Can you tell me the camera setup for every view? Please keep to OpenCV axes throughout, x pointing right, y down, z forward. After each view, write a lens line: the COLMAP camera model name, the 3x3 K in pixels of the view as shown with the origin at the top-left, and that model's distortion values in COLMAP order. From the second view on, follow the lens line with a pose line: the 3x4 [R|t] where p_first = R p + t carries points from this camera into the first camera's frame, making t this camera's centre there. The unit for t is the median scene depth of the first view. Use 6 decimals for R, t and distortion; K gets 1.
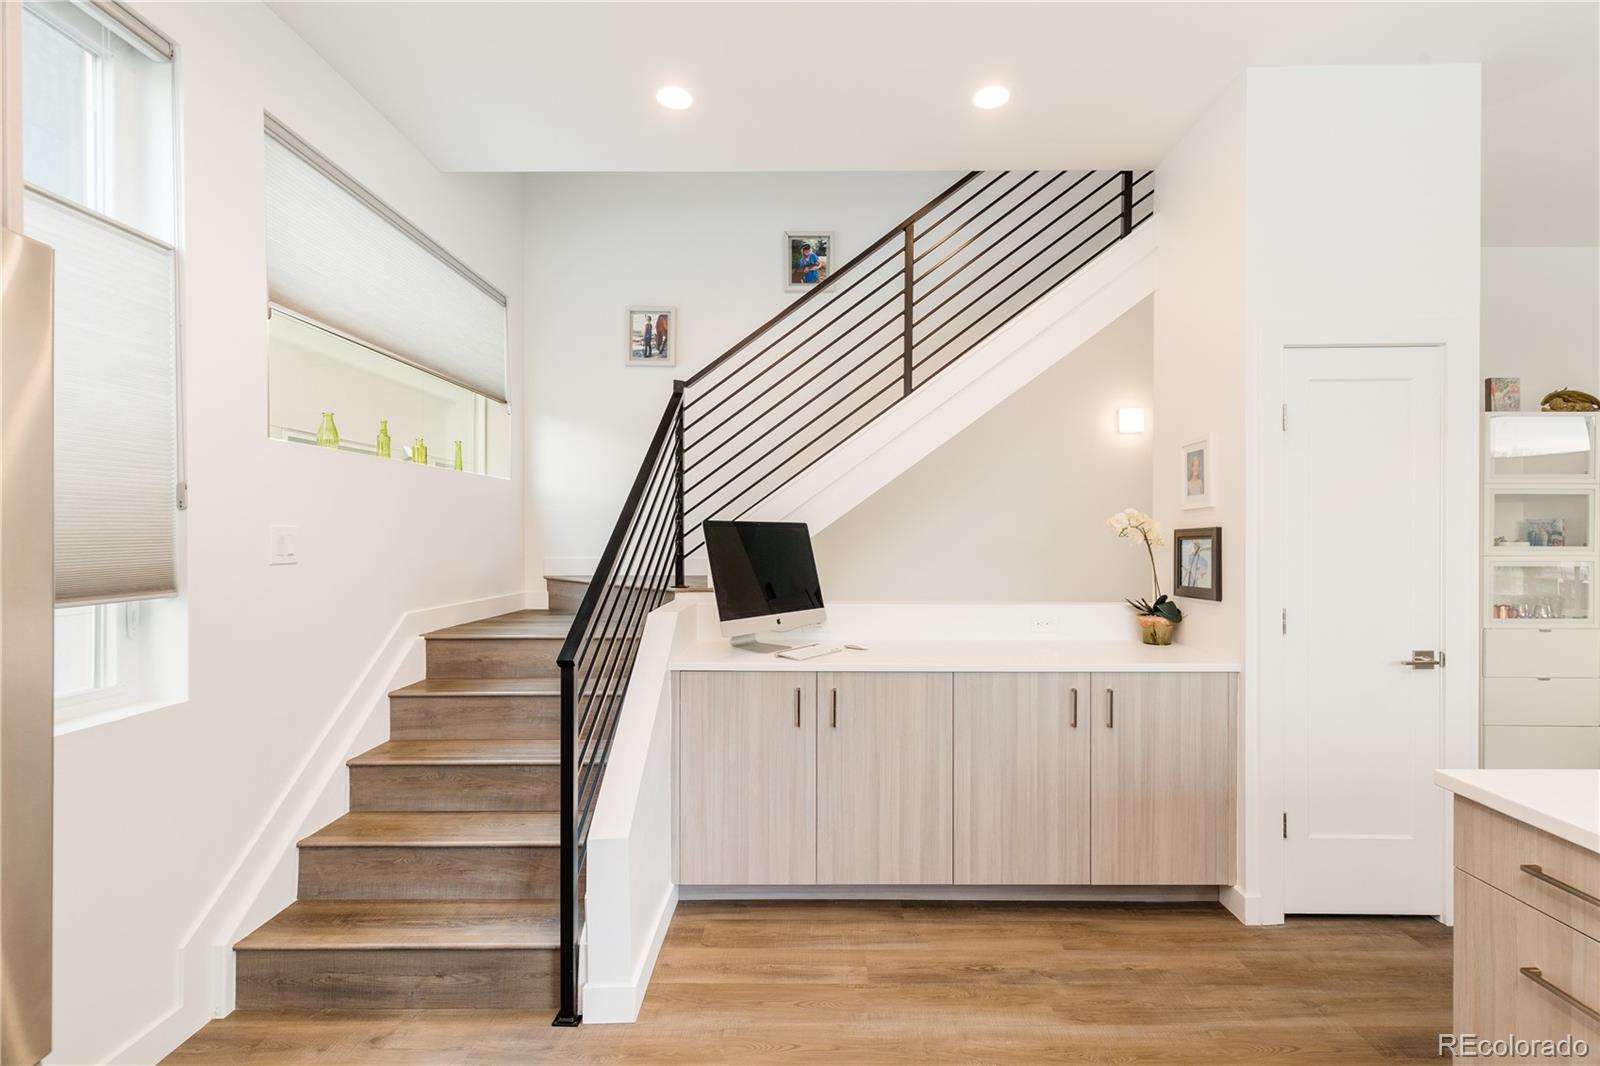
lens RADIAL K [[724.9, 0, 800.0], [0, 724.9, 533.0], [0, 0, 1]] dist [-0.003422, -0.000275]
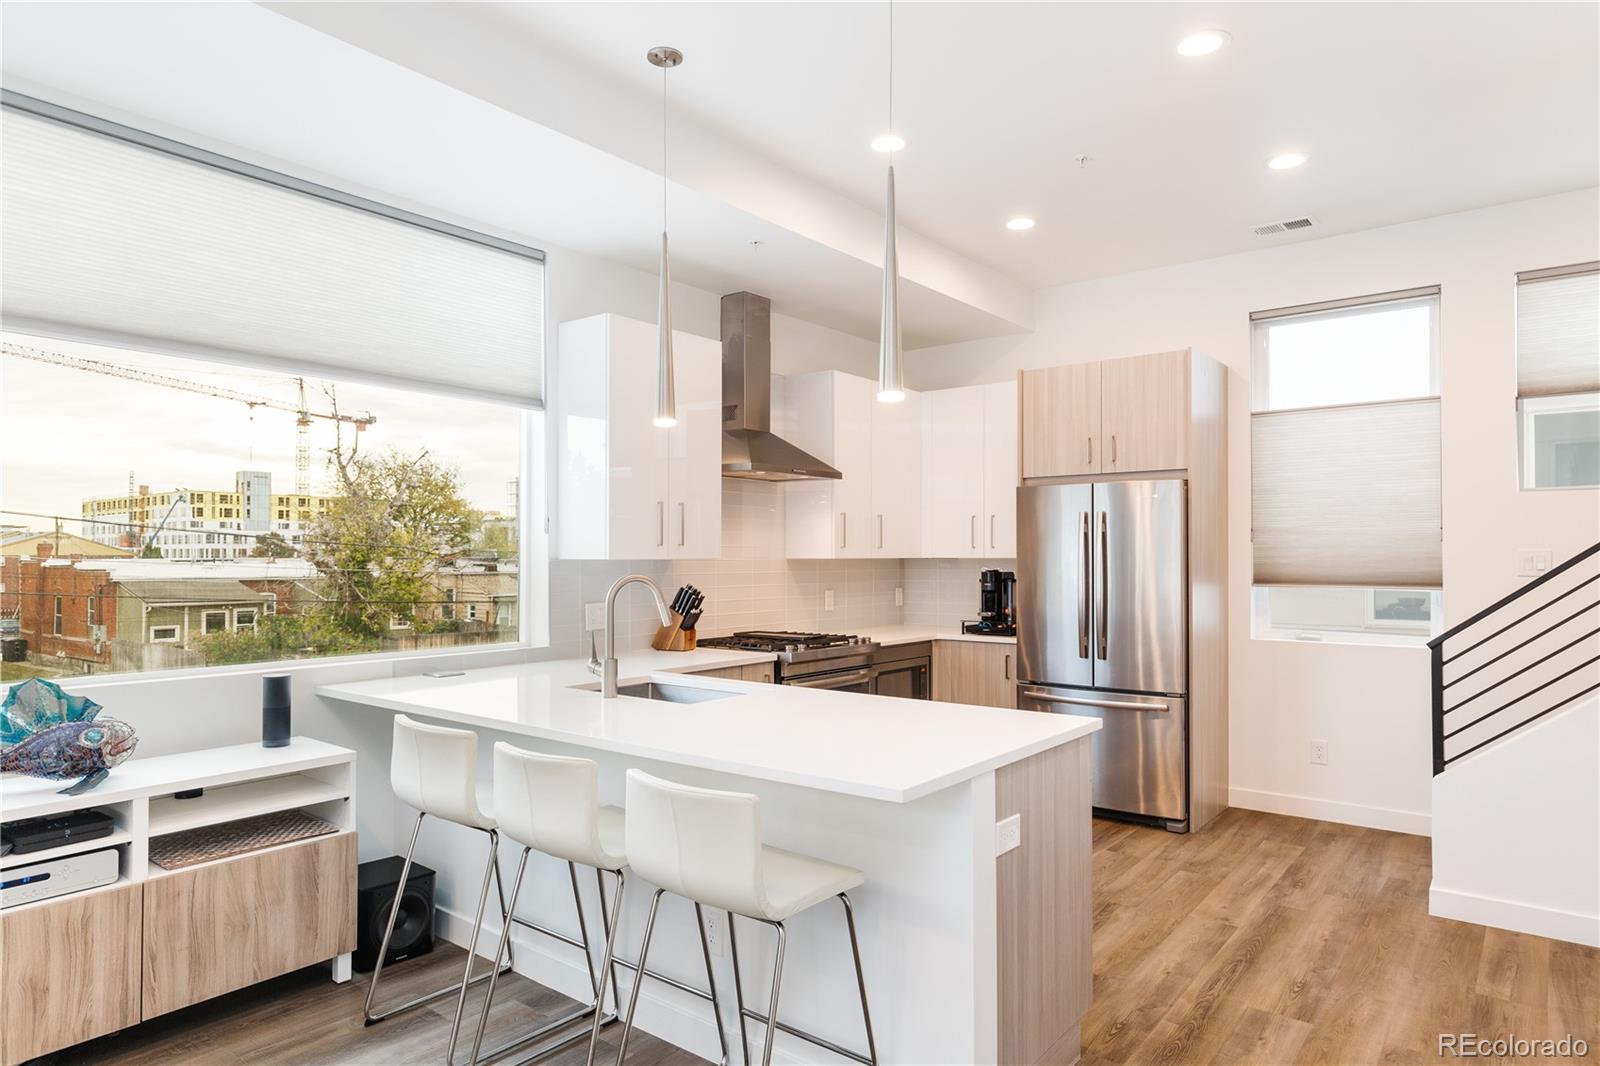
lens RADIAL K [[963.7, 0, 811.4], [0, 963.7, 545.5], [0, 0, 1]] dist [0.006077, 0.000914]
pose [[-0.609833, -0.006723, -0.792502, 1.620821], [-0.004645, 0.999977, -0.004909, -0.002112], [0.792517, 0.000687, -0.609850, 1.001517]]
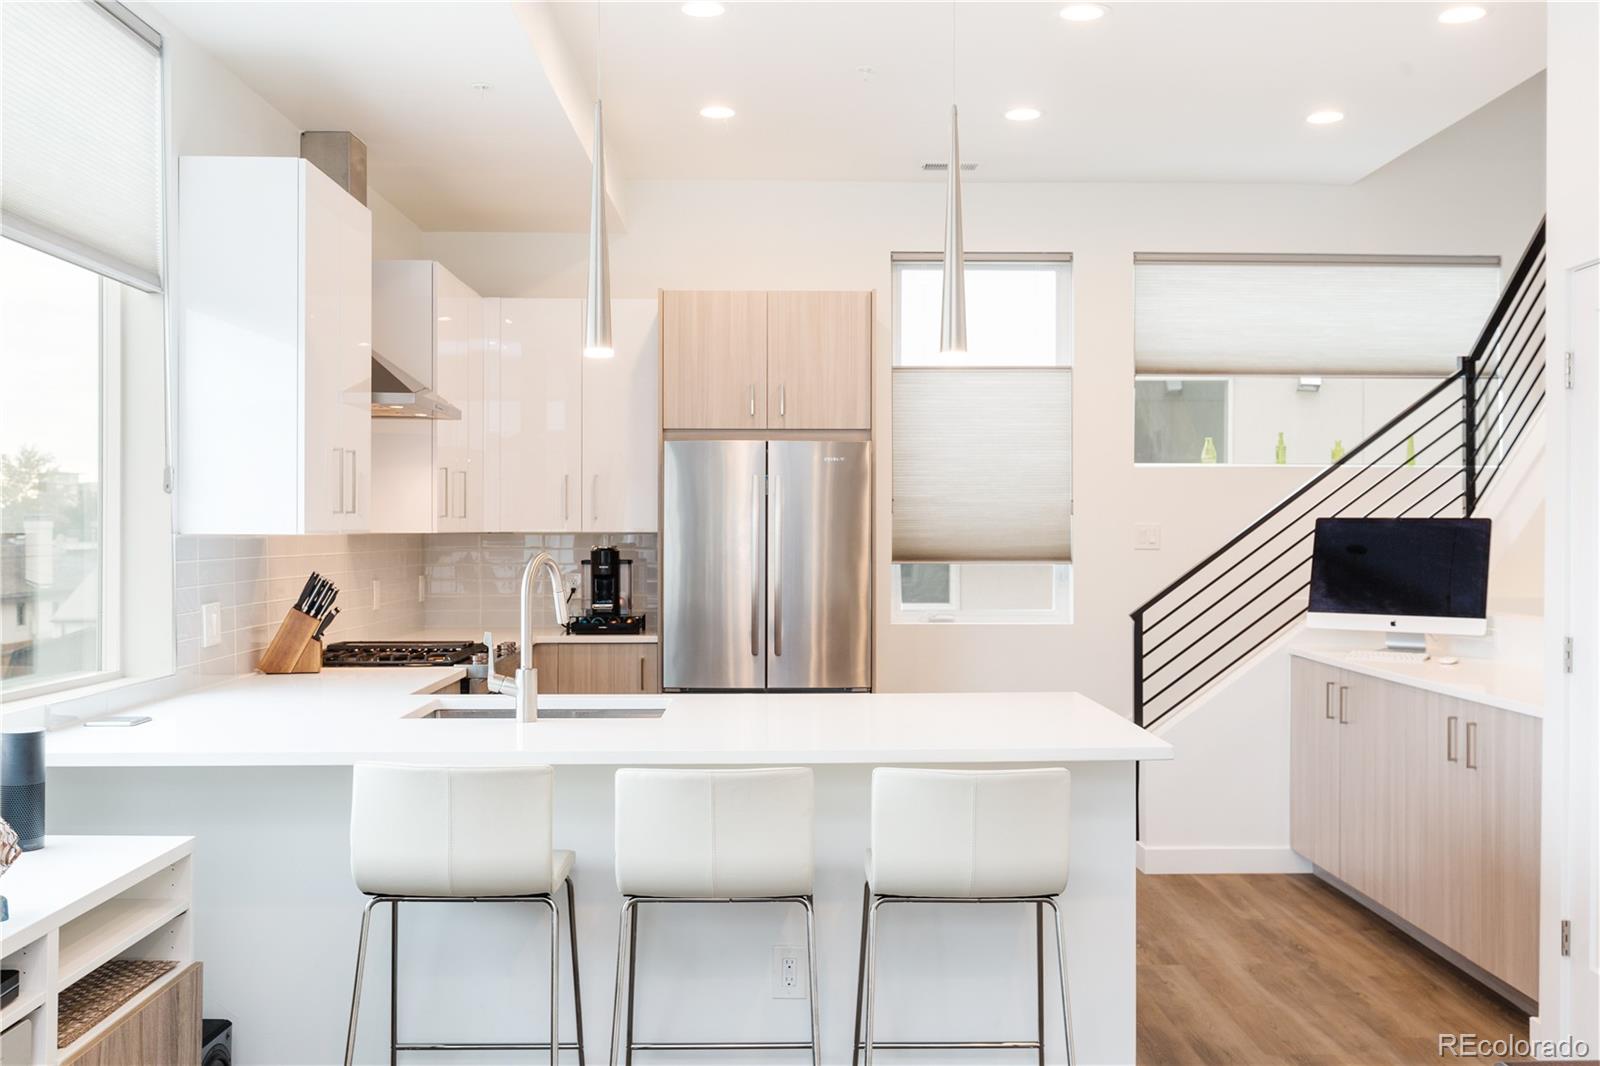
lens RADIAL K [[1506.8, 0, 812.2], [0, 1506.8, 540.4], [0, 0, 1]] dist [0.019839, 0.003021]
pose [[0.035931, 0.009448, -0.999310, 2.269513], [-0.008079, 0.999925, 0.009164, 0.001972], [0.999322, 0.007745, 0.036004, 0.206575]]
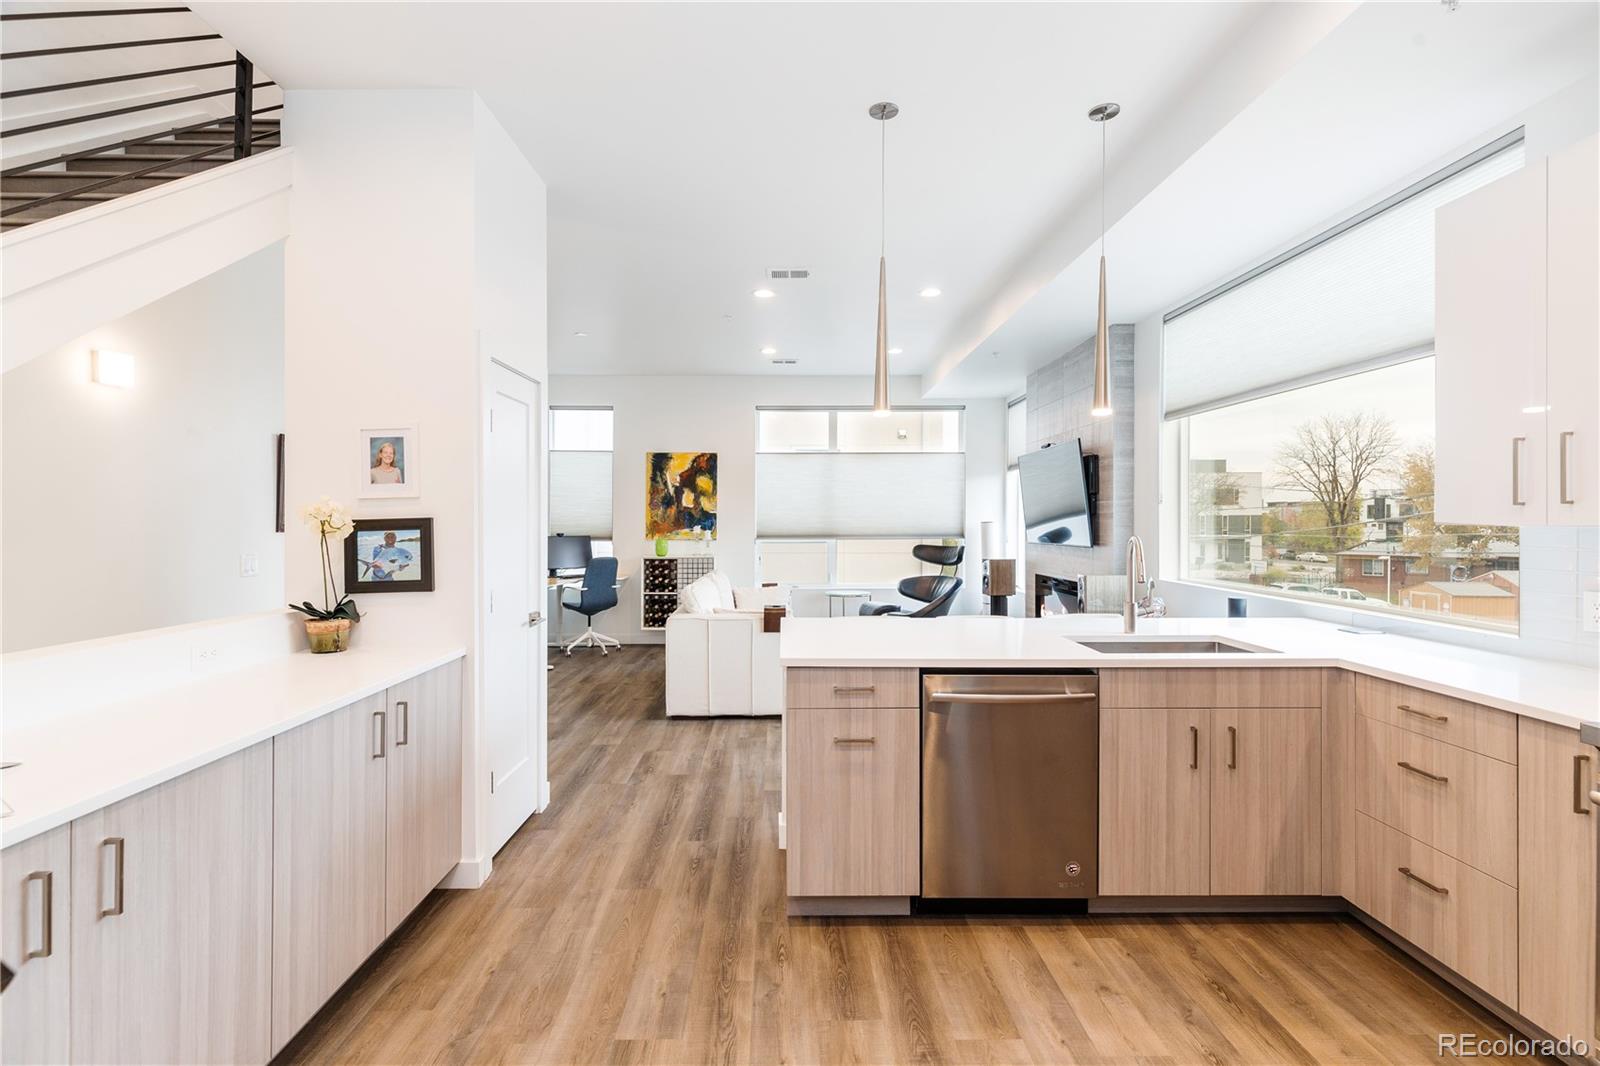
lens RADIAL K [[732.8, 0, 801.1], [0, 732.8, 517.5], [0, 0, 1]] dist [0.009132, -0.000104]
pose [[-0.028949, 0.002276, 0.999578, -0.518945], [0.006498, 0.999977, -0.002089, -0.003128], [-0.999560, 0.006435, -0.028963, 0.580100]]
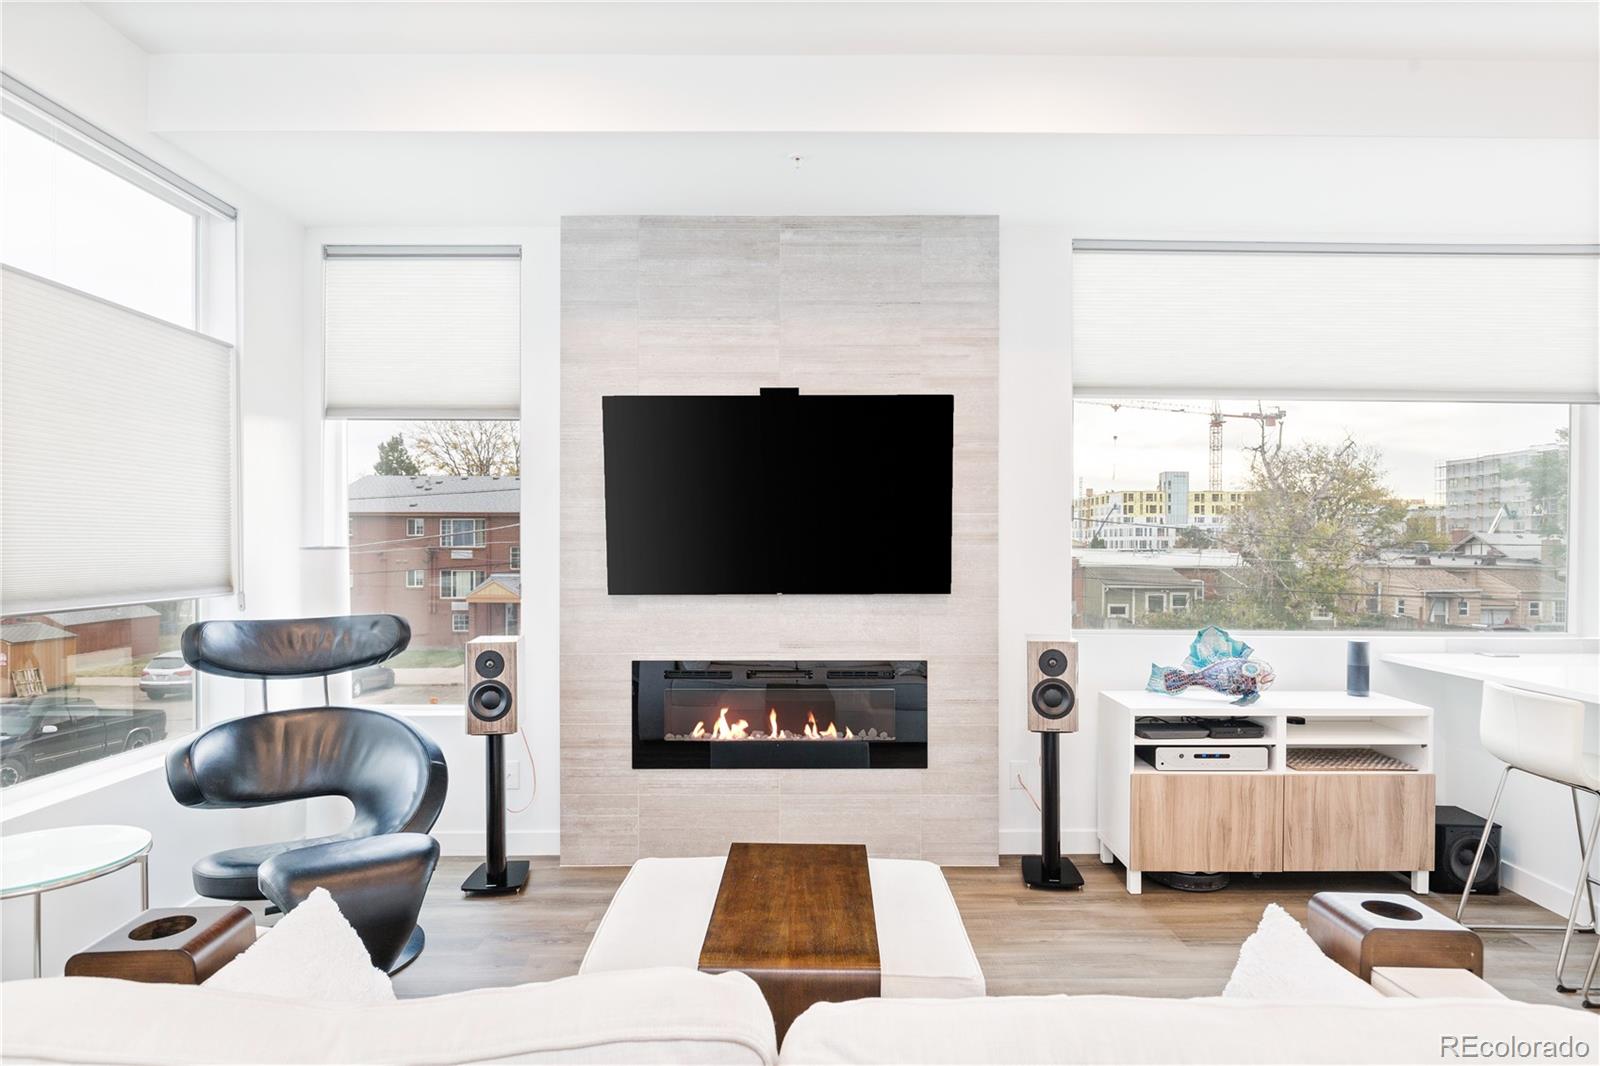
lens RADIAL K [[922.5, 0, 803.3], [0, 922.5, 546.6], [0, 0, 1]] dist [0.002199, -0.000510]
pose [[-0.999916, -0.003791, -0.012402, 2.011059], [-0.003907, 0.999949, 0.009319, -0.003191], [0.012366, 0.009367, -0.999880, 1.217703]]
